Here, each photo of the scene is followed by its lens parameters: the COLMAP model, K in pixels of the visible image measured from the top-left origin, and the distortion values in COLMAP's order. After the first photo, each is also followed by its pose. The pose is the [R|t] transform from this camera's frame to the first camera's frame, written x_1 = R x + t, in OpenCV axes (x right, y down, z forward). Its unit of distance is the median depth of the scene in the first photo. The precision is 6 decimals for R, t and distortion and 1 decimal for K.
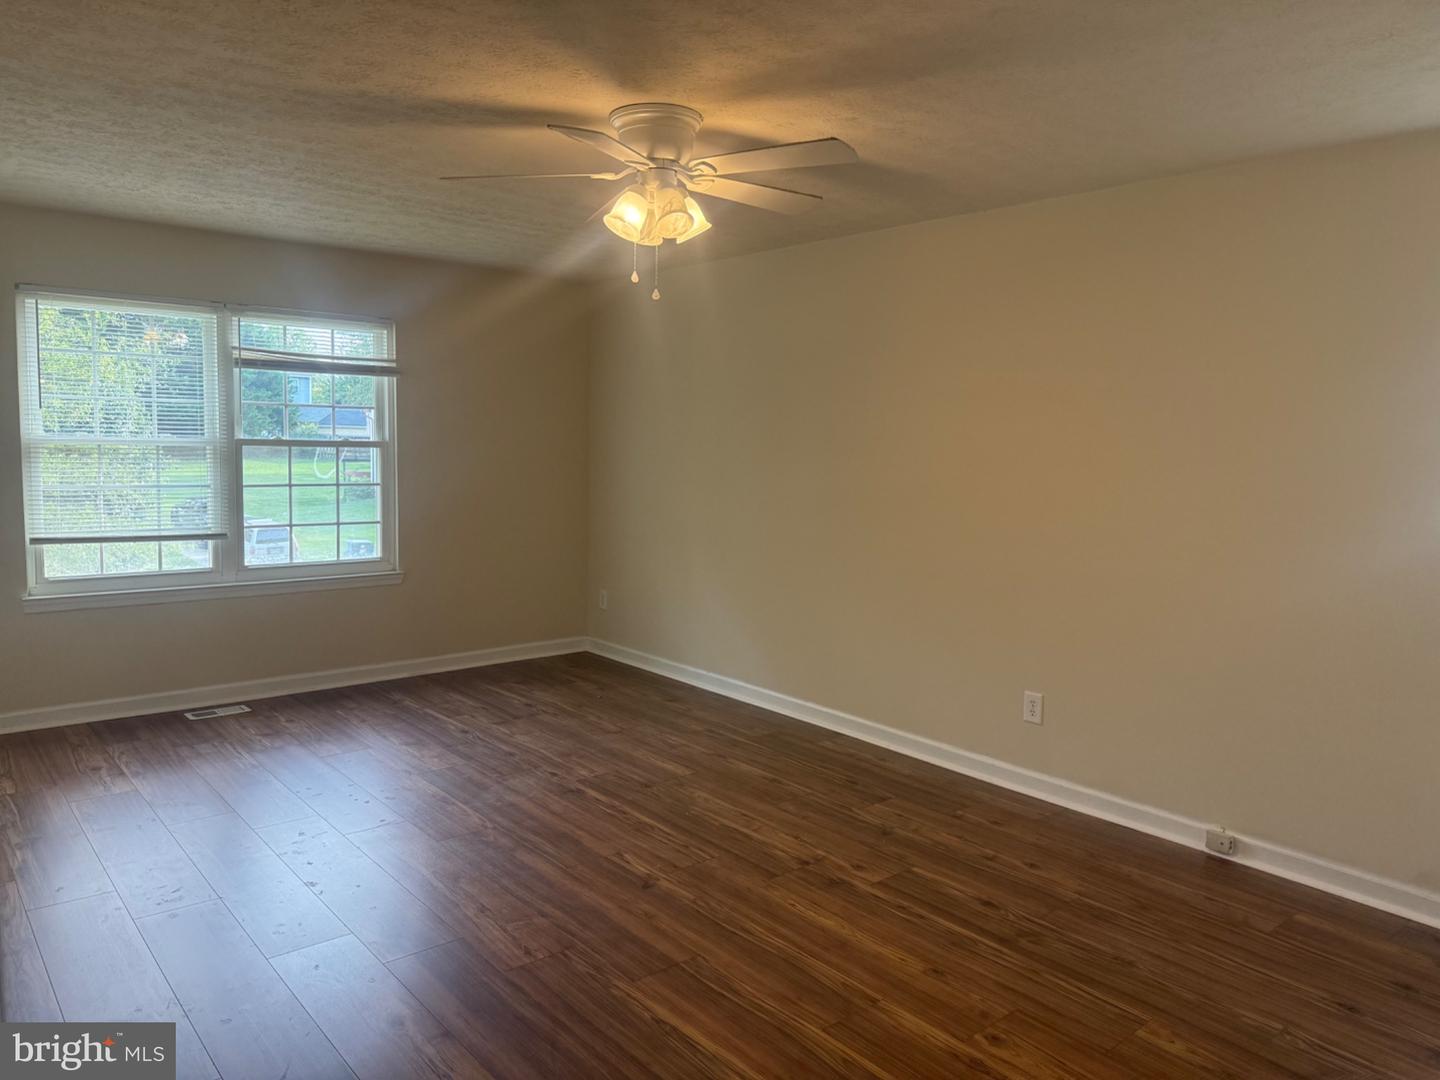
lens RADIAL K [[1006.5, 0, 716.6], [0, 1006.5, 513.7], [0, 0, 1]] dist [0.128701, -0.223921]
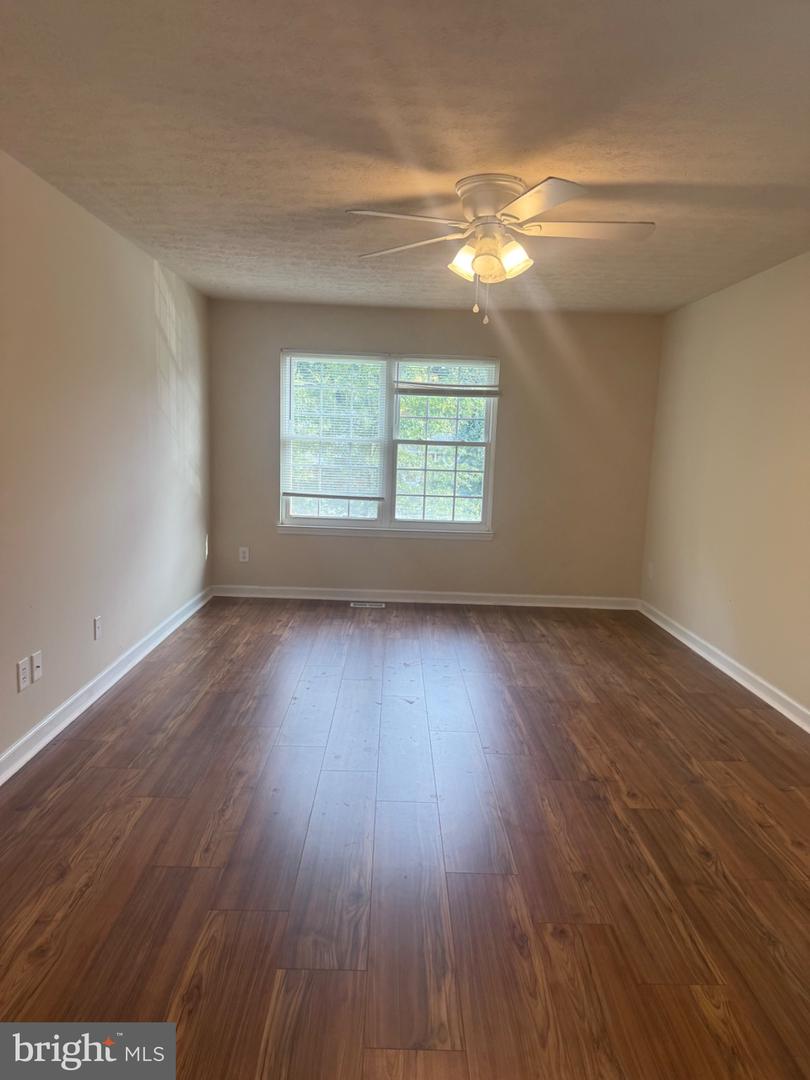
lens RADIAL K [[754.8, 0, 406.4], [0, 754.8, 536.0], [0, 0, 1]] dist [0.128701, -0.223921]
pose [[0.768170, 0.087075, -0.634297, 0.401820], [-0.065044, 0.996196, 0.057983, 0.010144], [0.636933, -0.003283, 0.770912, 0.124131]]
